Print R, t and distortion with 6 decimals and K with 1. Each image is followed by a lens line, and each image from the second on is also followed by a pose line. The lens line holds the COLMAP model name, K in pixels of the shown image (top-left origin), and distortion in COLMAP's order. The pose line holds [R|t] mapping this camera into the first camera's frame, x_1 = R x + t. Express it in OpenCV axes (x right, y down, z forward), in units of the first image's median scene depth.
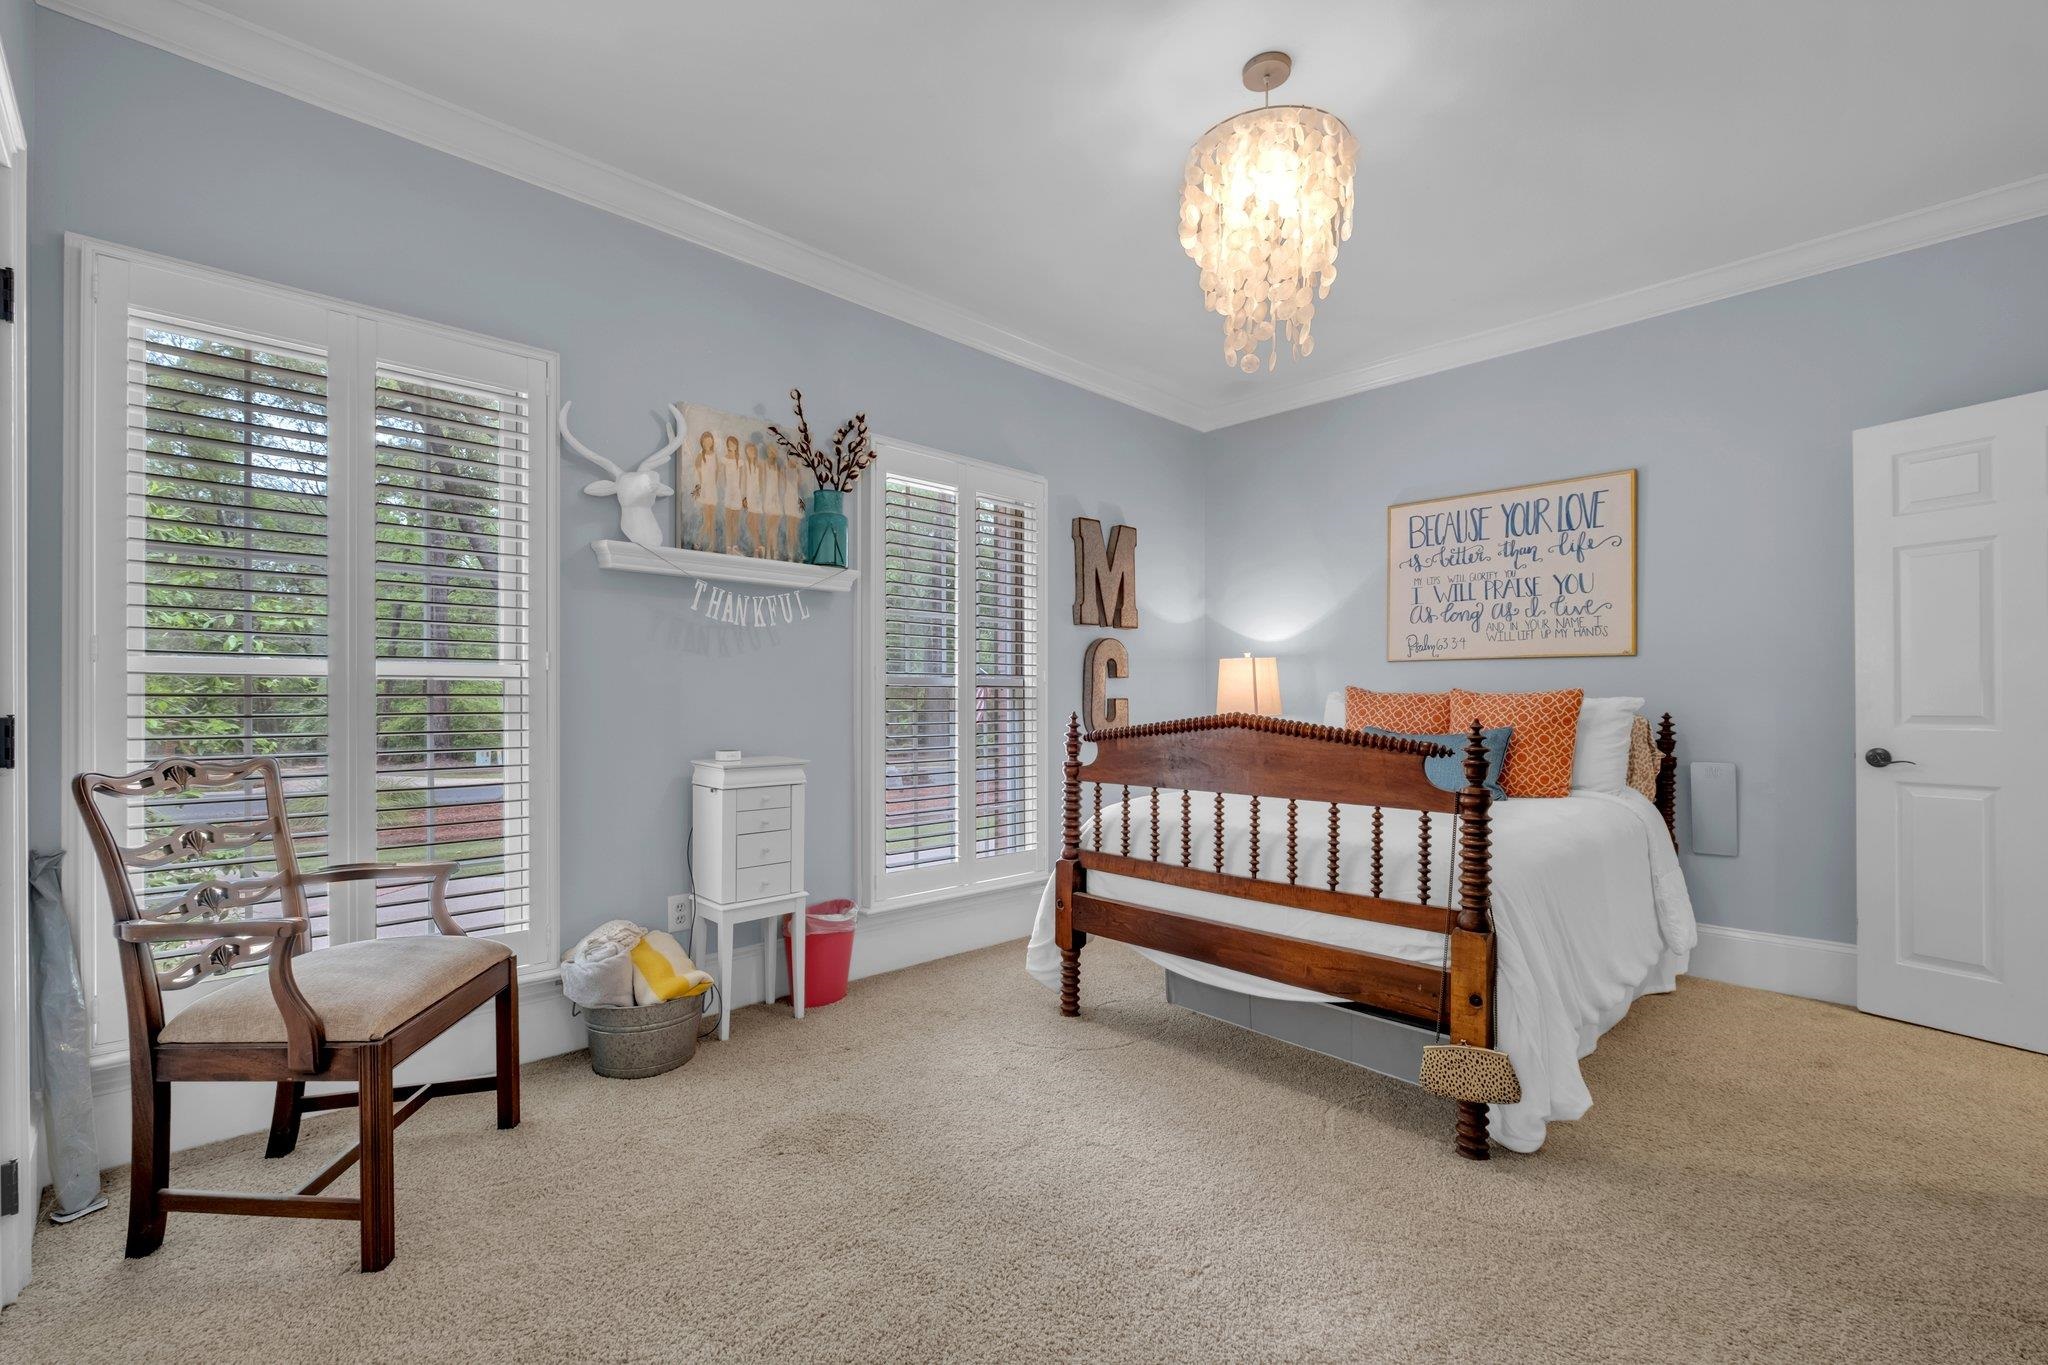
lens RADIAL K [[894.5, 0, 1019.3], [0, 894.5, 694.7], [0, 0, 1]] dist [-0.004527, -0.001204]
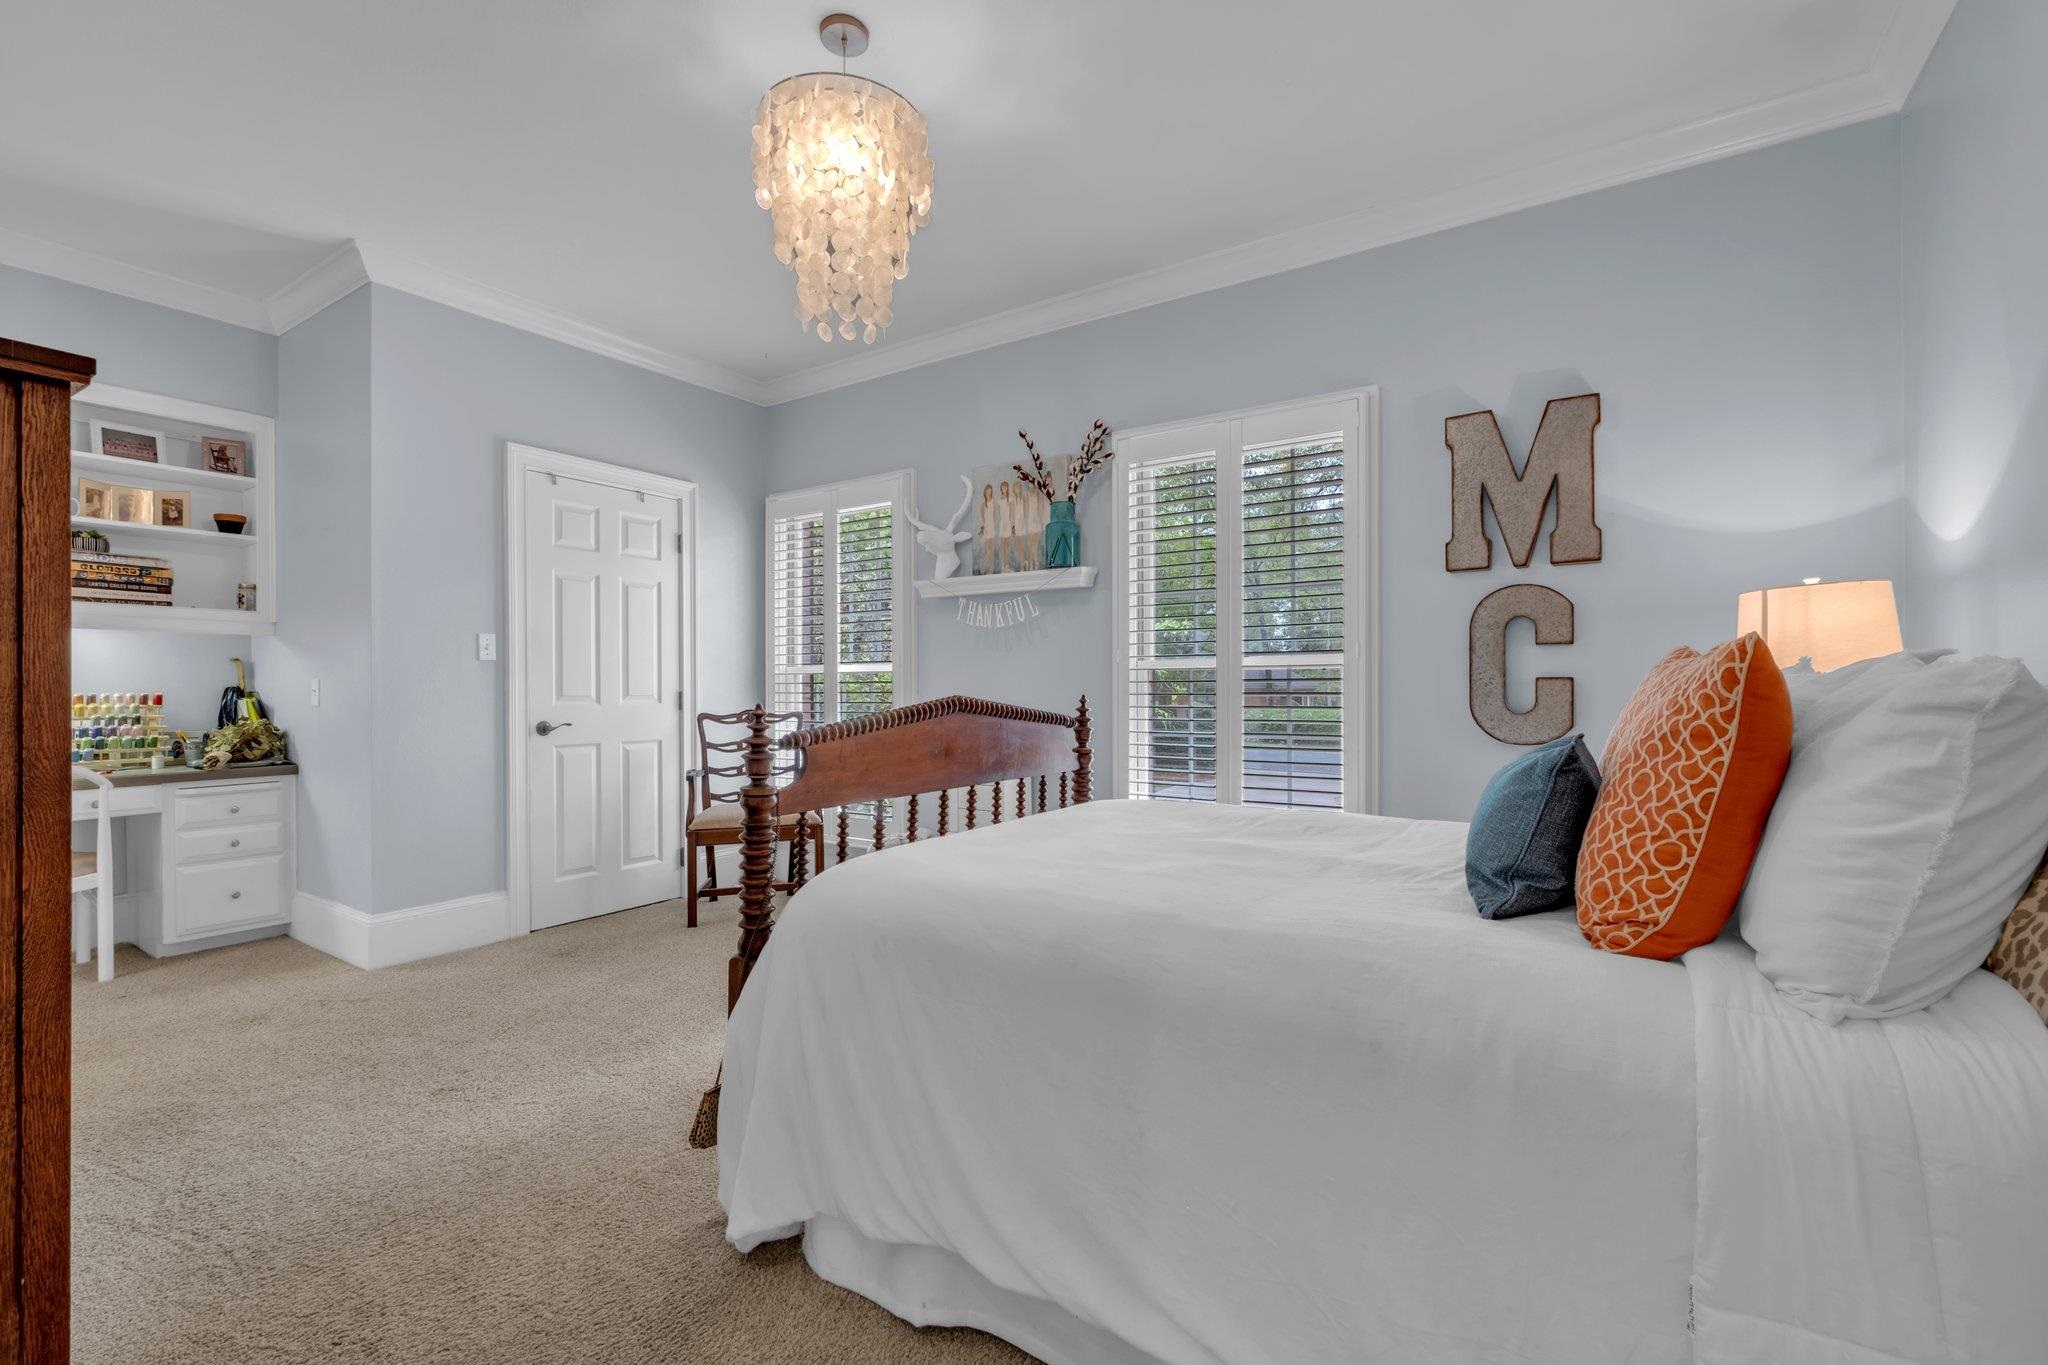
lens RADIAL K [[894.5, 0, 1020.5], [0, 894.5, 686.3], [0, 0, 1]] dist [-0.004527, -0.001204]
pose [[0.215112, -0.008481, -0.976553, 0.939742], [0.004675, 0.999960, -0.007654, 0.018203], [0.976578, -0.002918, 0.215143, 0.734372]]
